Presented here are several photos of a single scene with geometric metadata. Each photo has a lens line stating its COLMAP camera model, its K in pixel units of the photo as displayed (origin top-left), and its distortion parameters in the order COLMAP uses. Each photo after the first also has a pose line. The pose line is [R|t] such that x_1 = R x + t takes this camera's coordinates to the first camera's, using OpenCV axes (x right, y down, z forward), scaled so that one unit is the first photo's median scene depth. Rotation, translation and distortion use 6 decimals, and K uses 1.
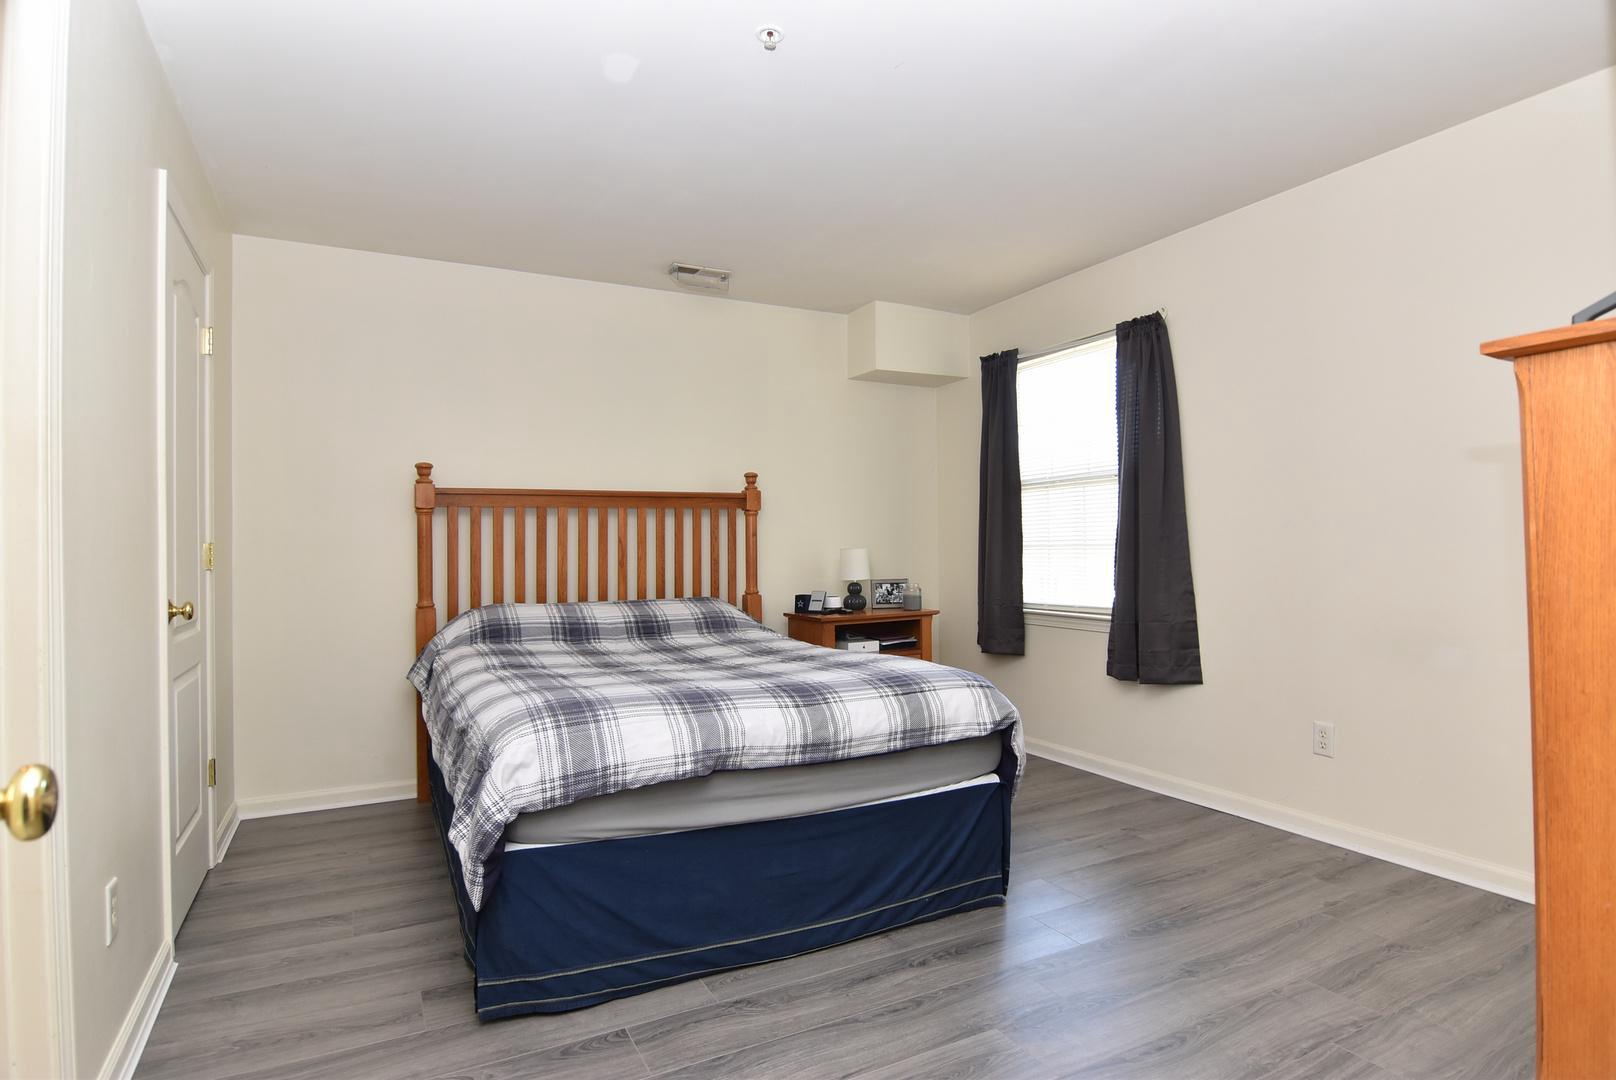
lens RADIAL K [[858.0, 0, 812.2], [0, 858.0, 534.7], [0, 0, 1]] dist [-0.002168, -0.015108]
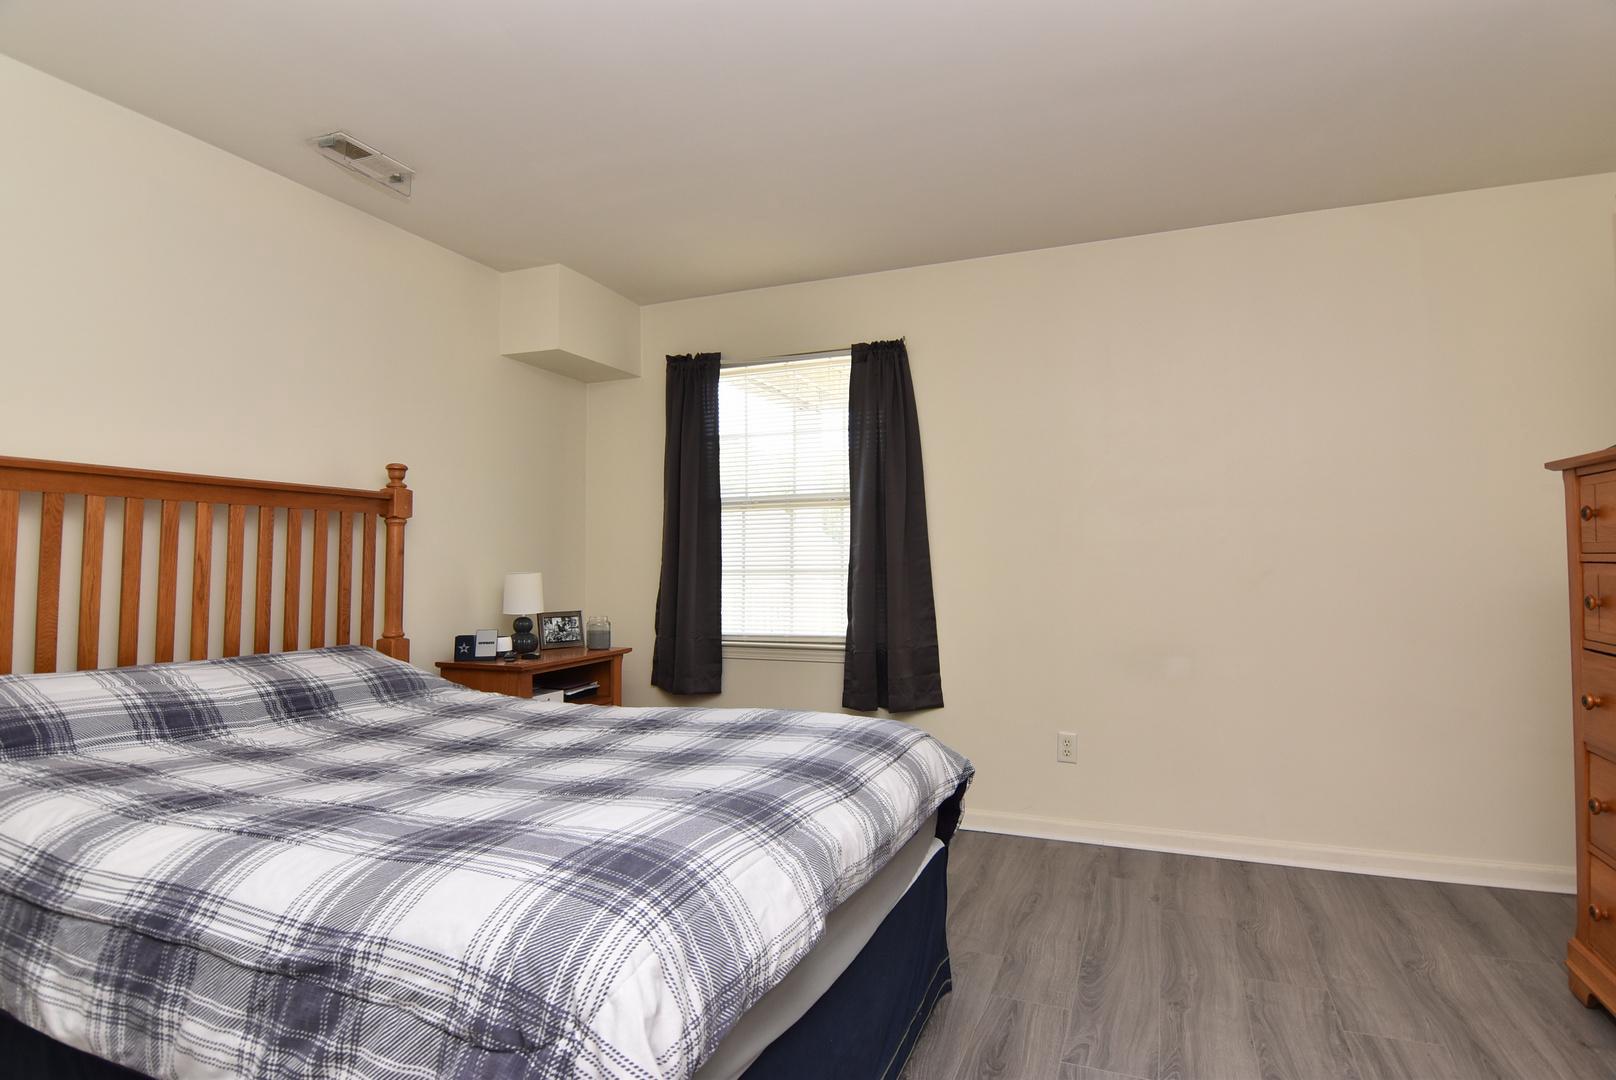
lens RADIAL K [[858.0, 0, 811.6], [0, 858.0, 534.6], [0, 0, 1]] dist [-0.002168, -0.015108]
pose [[0.765848, 0.033783, 0.642133, -0.283766], [-0.013523, 0.999244, -0.036443, 0.006916], [-0.642879, 0.019226, 0.765726, 0.270694]]
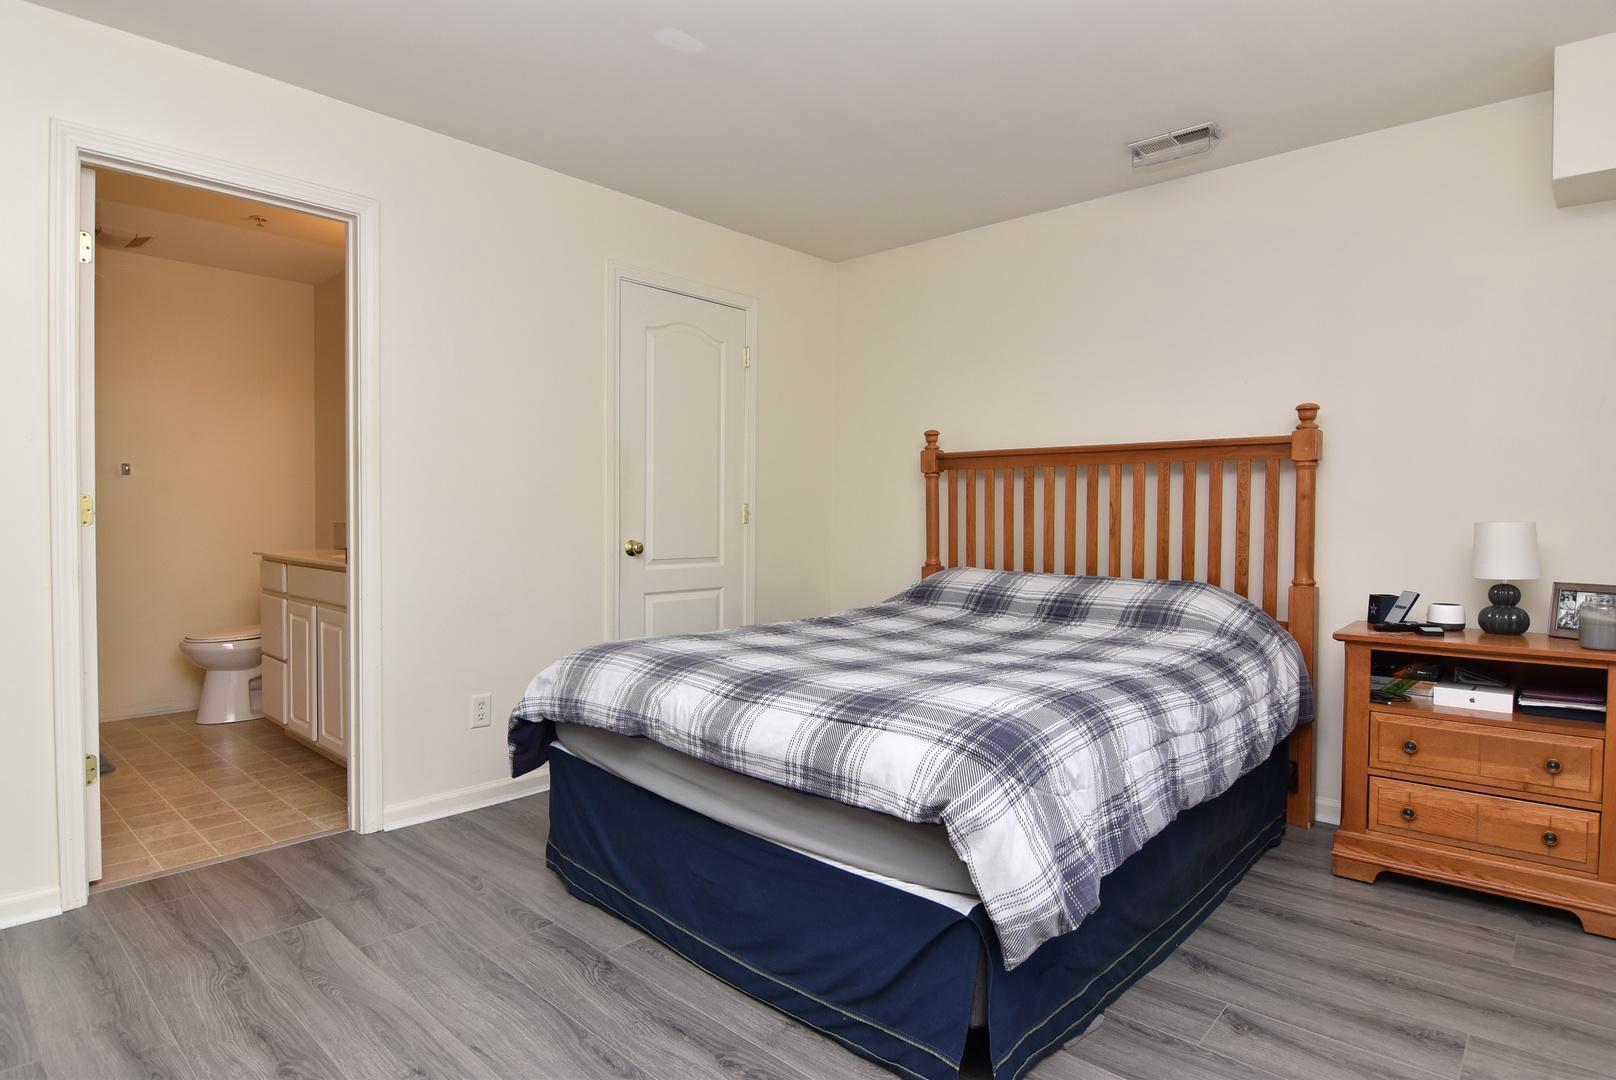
lens RADIAL K [[858.0, 0, 807.8], [0, 858.0, 539.4], [0, 0, 1]] dist [-0.002168, -0.015108]
pose [[0.342153, 0.043731, -0.938626, 0.460957], [0.000227, 0.998913, 0.046622, 0.001655], [0.939644, -0.016164, 0.341771, 0.447043]]
